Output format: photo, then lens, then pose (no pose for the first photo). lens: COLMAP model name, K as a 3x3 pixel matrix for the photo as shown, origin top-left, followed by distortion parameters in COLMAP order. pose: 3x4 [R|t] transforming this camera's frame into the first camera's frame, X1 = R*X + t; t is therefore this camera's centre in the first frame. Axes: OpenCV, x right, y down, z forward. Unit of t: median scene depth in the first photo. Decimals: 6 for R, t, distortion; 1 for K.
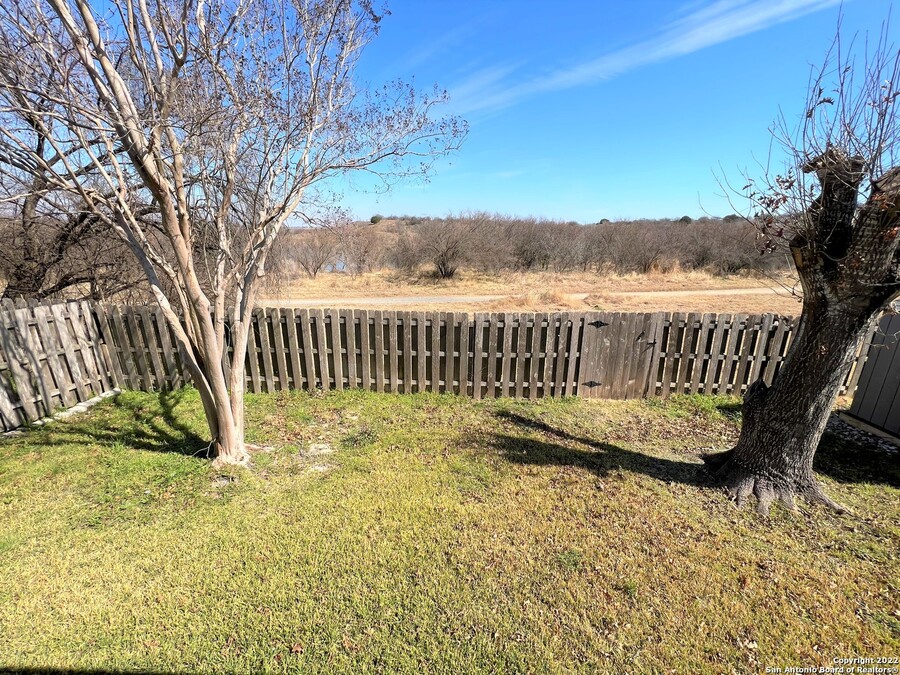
lens RADIAL K [[362.3, 0, 450.0], [0, 362.3, 337.5], [0, 0, 1]] dist [0.000067, 0.000017]
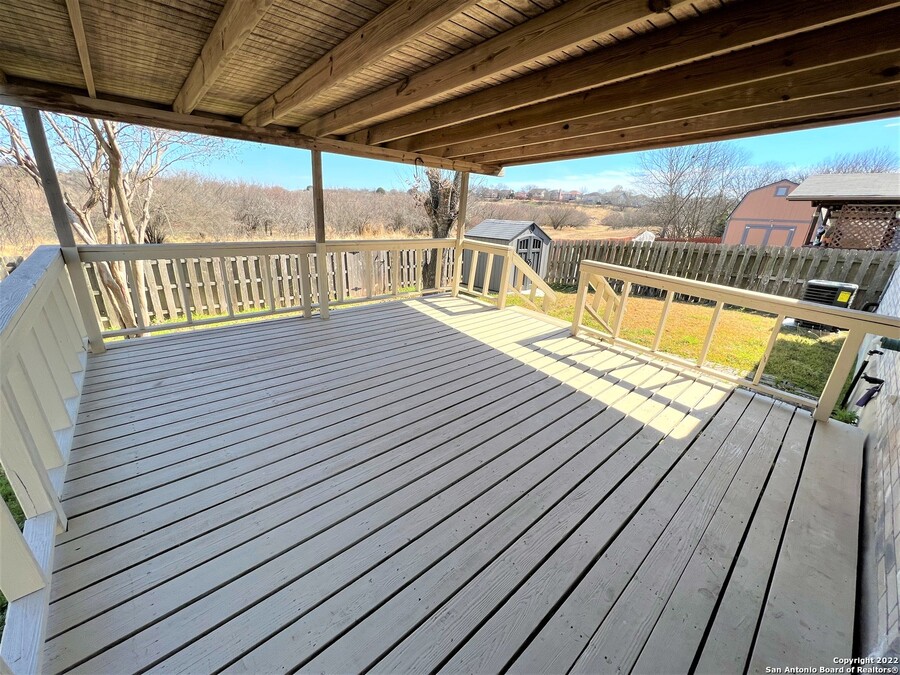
lens RADIAL K [[359.4, 0, 449.2], [0, 359.4, 337.5], [0, 0, 1]] dist [-0.000006, 0.000151]
pose [[0.744439, -0.206460, 0.634968, -0.405854], [0.151680, 0.978421, 0.140304, 0.180459], [-0.650234, -0.008135, 0.759691, -0.574023]]
